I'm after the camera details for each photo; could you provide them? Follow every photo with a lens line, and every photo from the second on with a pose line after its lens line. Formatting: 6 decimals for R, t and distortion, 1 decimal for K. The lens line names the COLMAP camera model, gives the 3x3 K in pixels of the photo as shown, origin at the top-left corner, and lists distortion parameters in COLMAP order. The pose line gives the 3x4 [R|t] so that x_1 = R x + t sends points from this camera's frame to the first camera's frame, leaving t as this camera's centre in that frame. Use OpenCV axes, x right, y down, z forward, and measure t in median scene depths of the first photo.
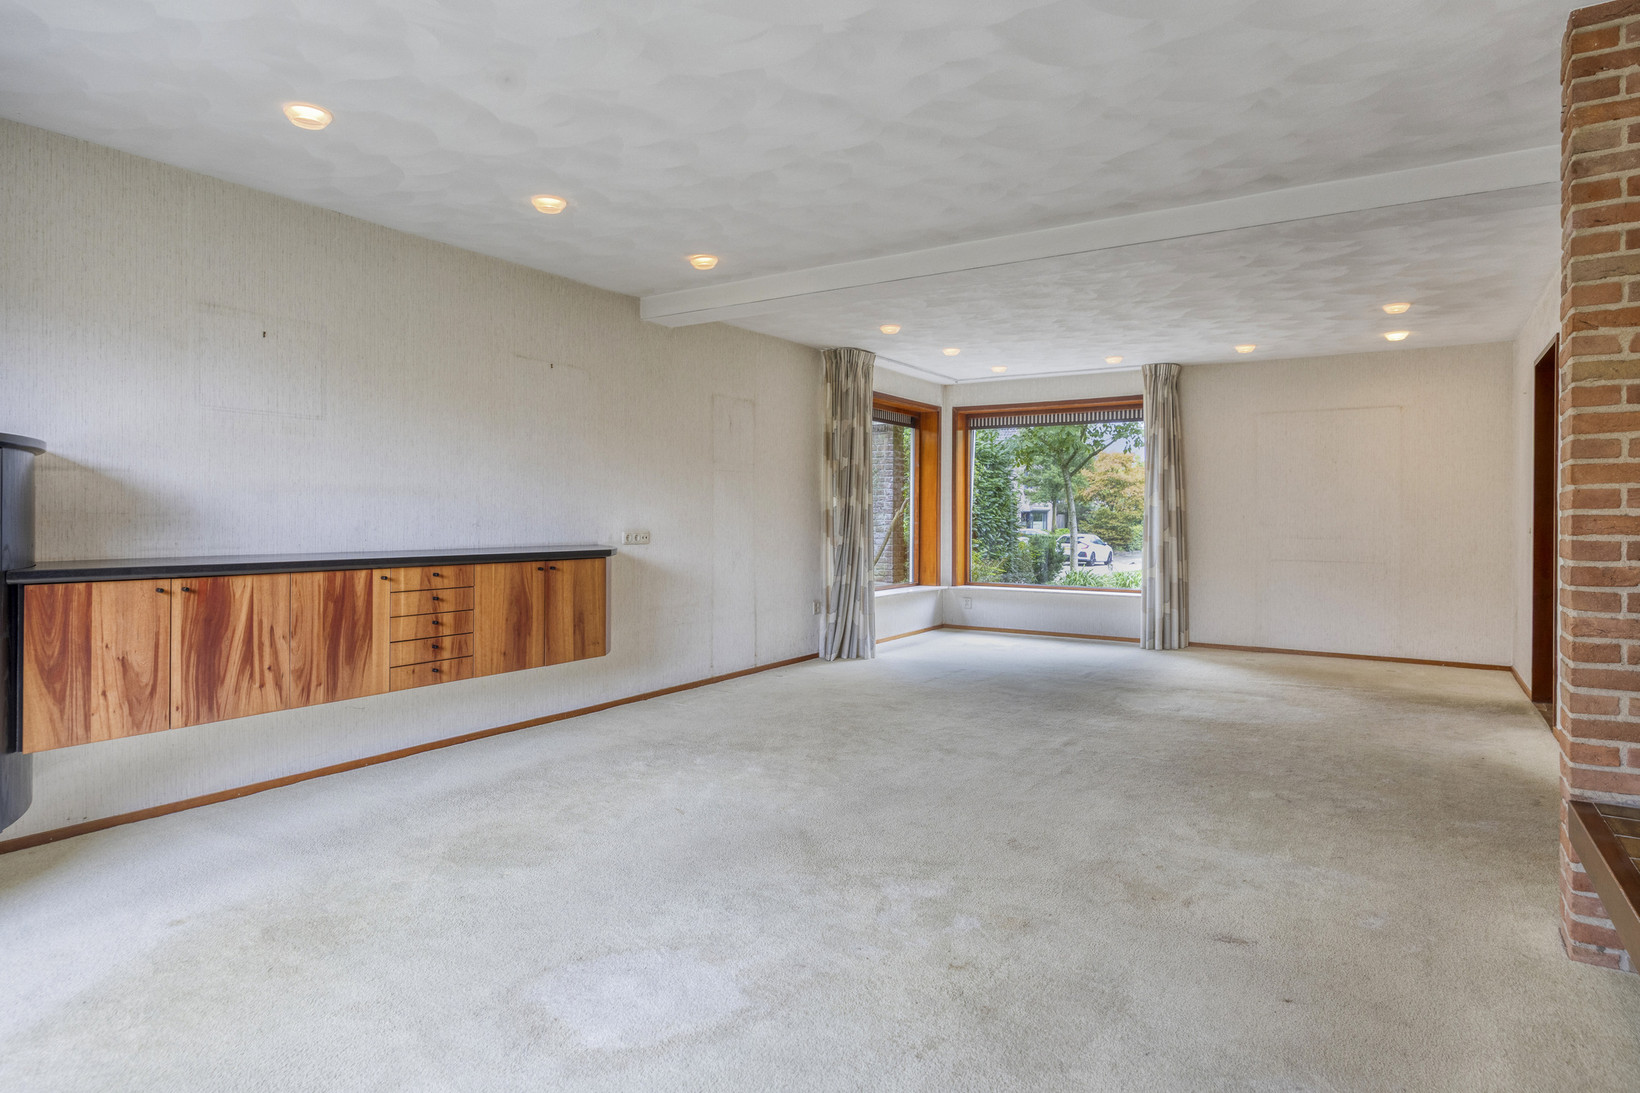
lens RADIAL K [[915.8, 0, 819.0], [0, 915.8, 514.9], [0, 0, 1]] dist [-0.005556, -0.000030]
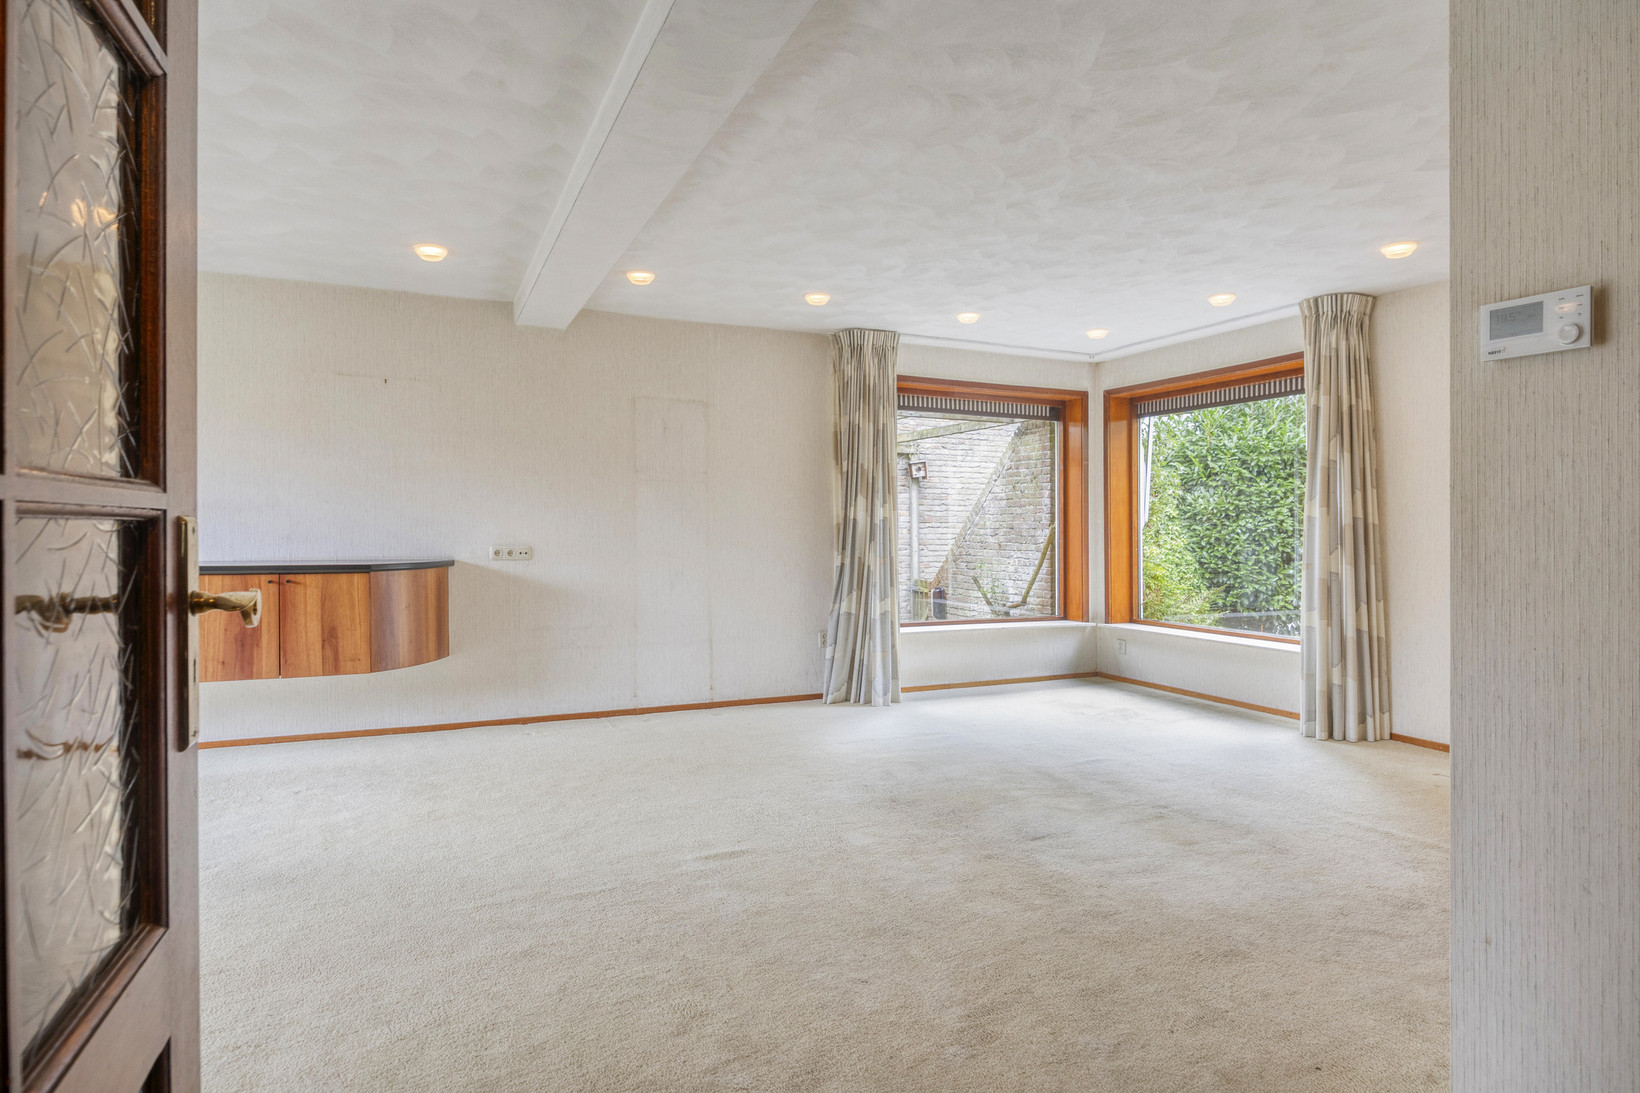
lens RADIAL K [[915.8, 0, 822.6], [0, 915.8, 532.7], [0, 0, 1]] dist [-0.005556, -0.000030]
pose [[0.843558, 0.001609, -0.537036, 0.450299], [-0.001136, 0.999999, 0.001212, 0.001466], [0.537037, -0.000413, 0.843559, 0.283334]]
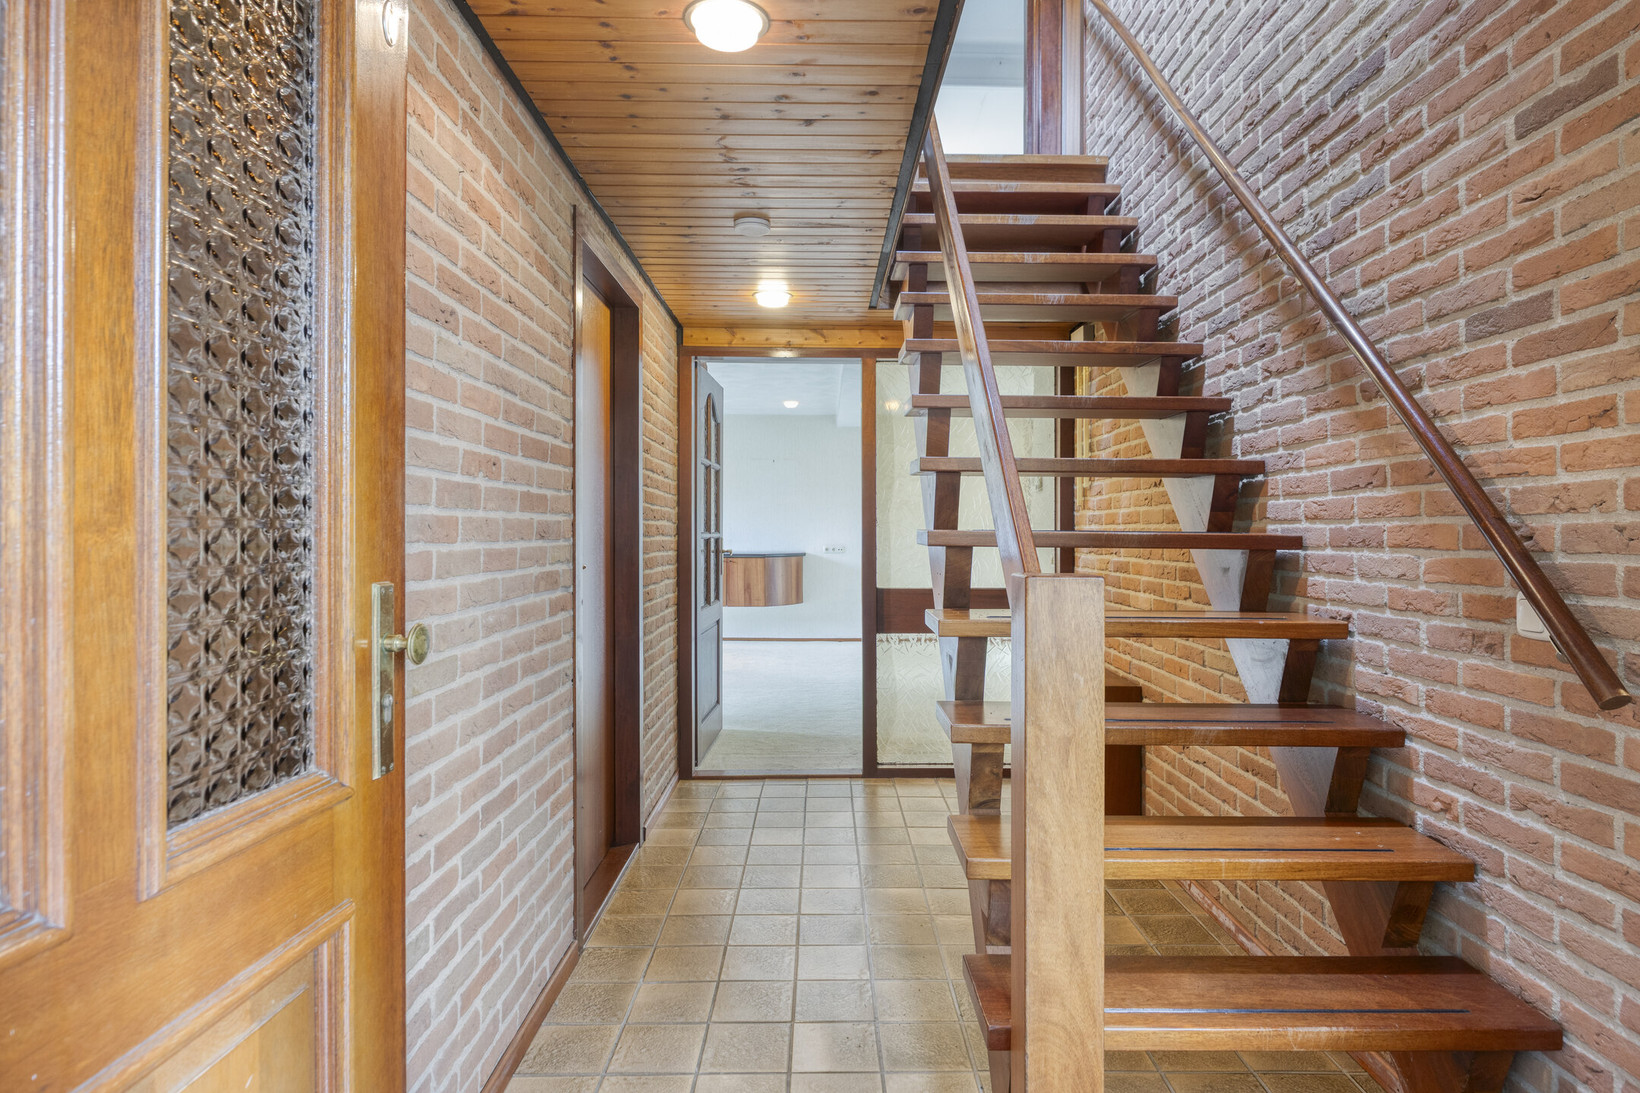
lens RADIAL K [[915.8, 0, 819.7], [0, 915.8, 542.9], [0, 0, 1]] dist [-0.005556, -0.000030]
pose [[0.543041, 0.008546, -0.839662, 1.001878], [-0.004580, 0.999963, 0.007216, -0.001460], [0.839693, -0.000073, 0.543061, -0.003875]]
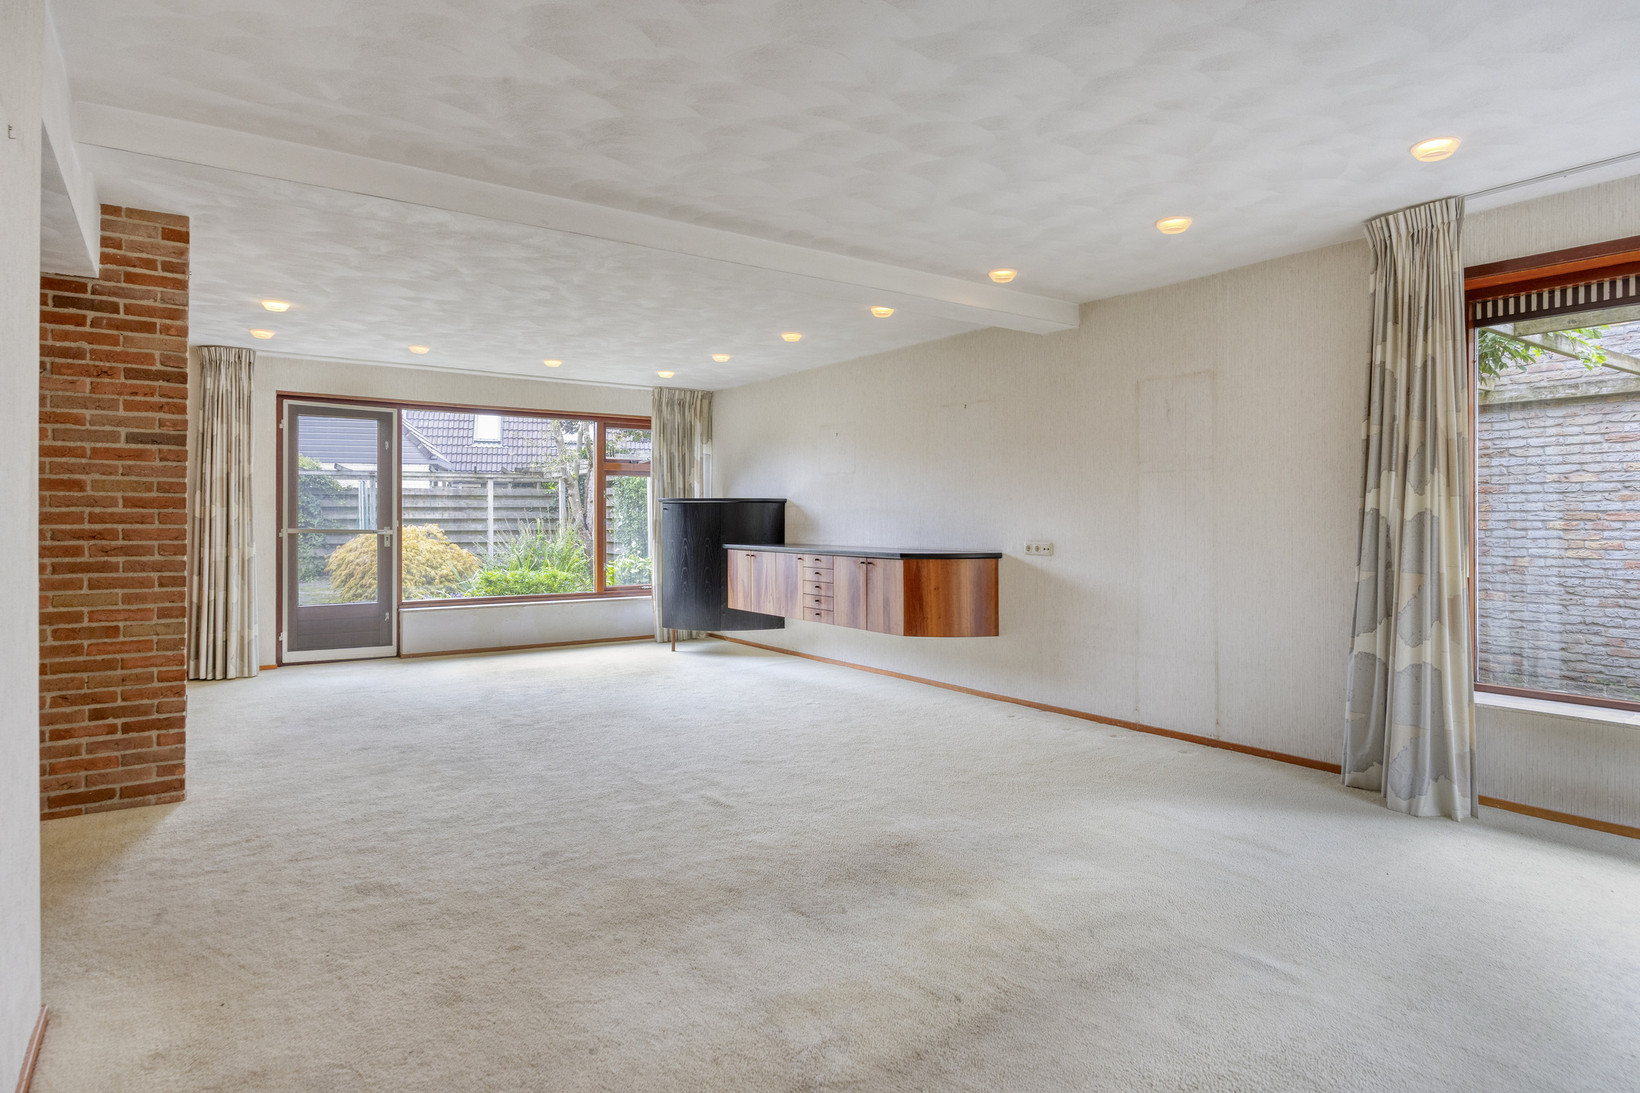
lens RADIAL K [[915.8, 0, 841.0], [0, 915.8, 520.5], [0, 0, 1]] dist [-0.005556, -0.000030]
pose [[-0.367435, -0.001924, -0.930047, 0.639820], [-0.000301, 0.999998, -0.001950, -0.003475], [0.930049, -0.000436, -0.367434, 0.898018]]
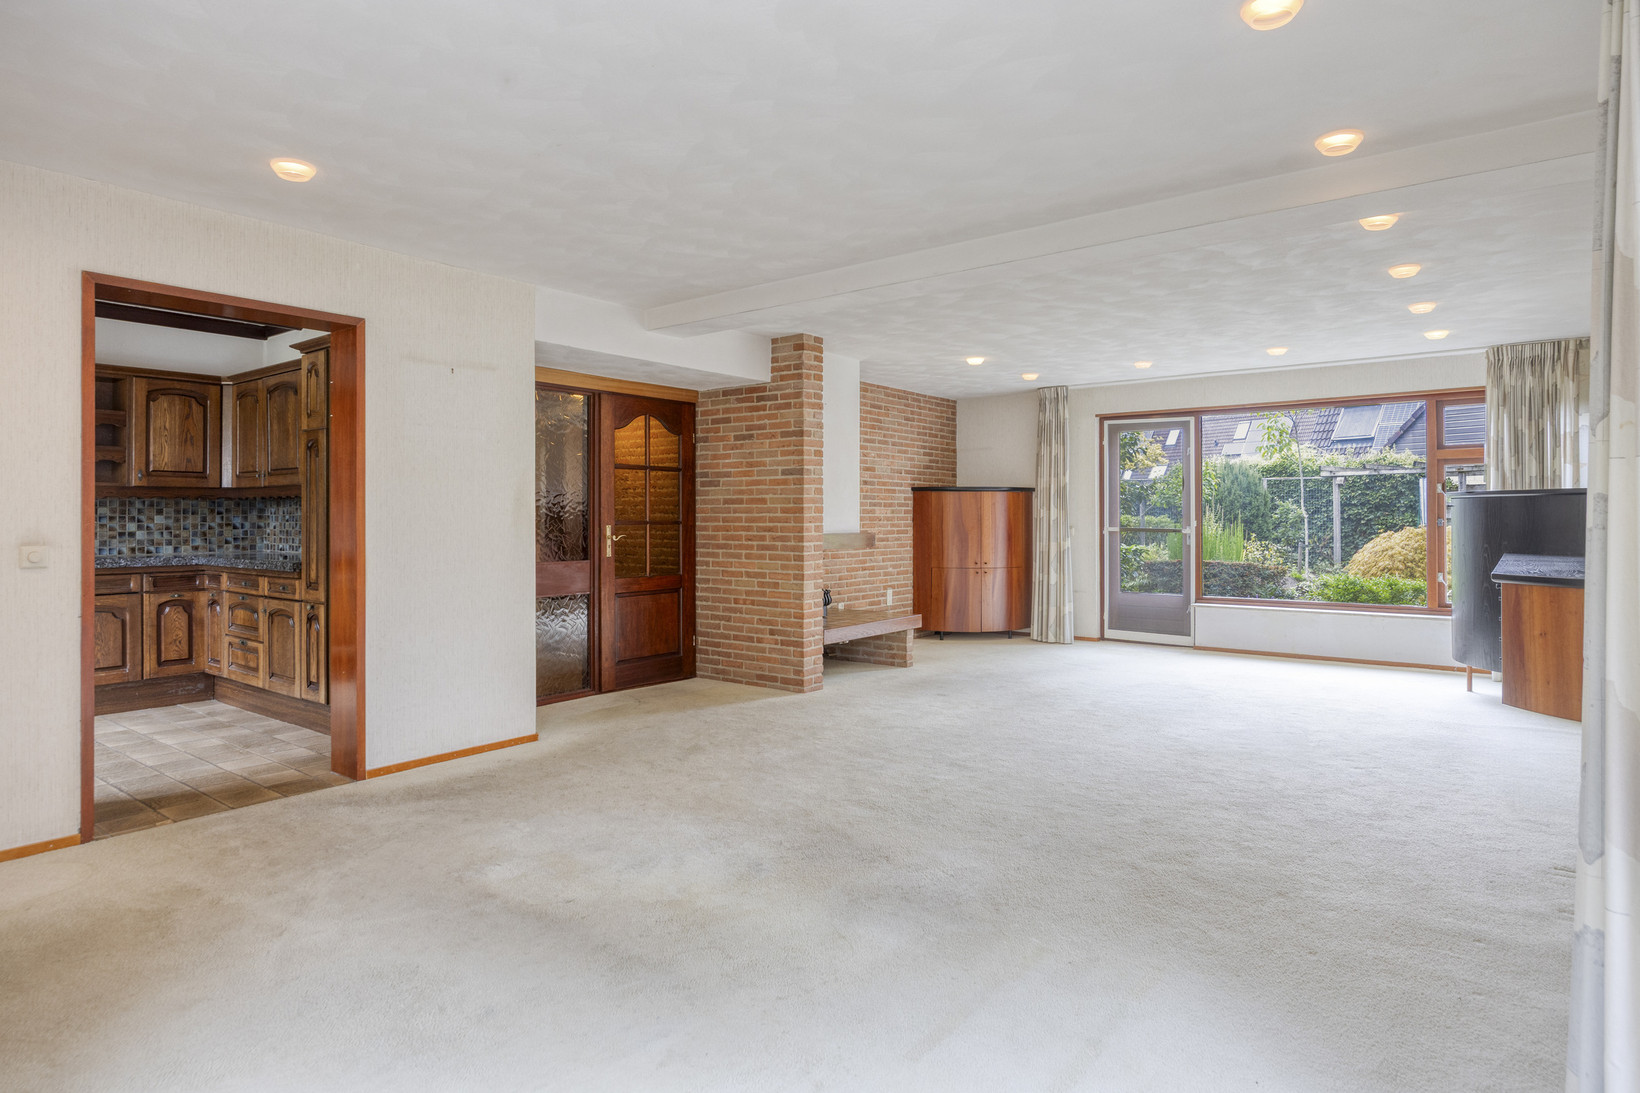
lens RADIAL K [[915.8, 0, 842.1], [0, 915.8, 519.9], [0, 0, 1]] dist [-0.005556, -0.000030]
pose [[-0.996368, -0.001562, 0.085134, 0.159444], [-0.001552, 0.999999, 0.000175, -0.005598], [-0.085134, 0.000042, -0.996369, 1.217284]]
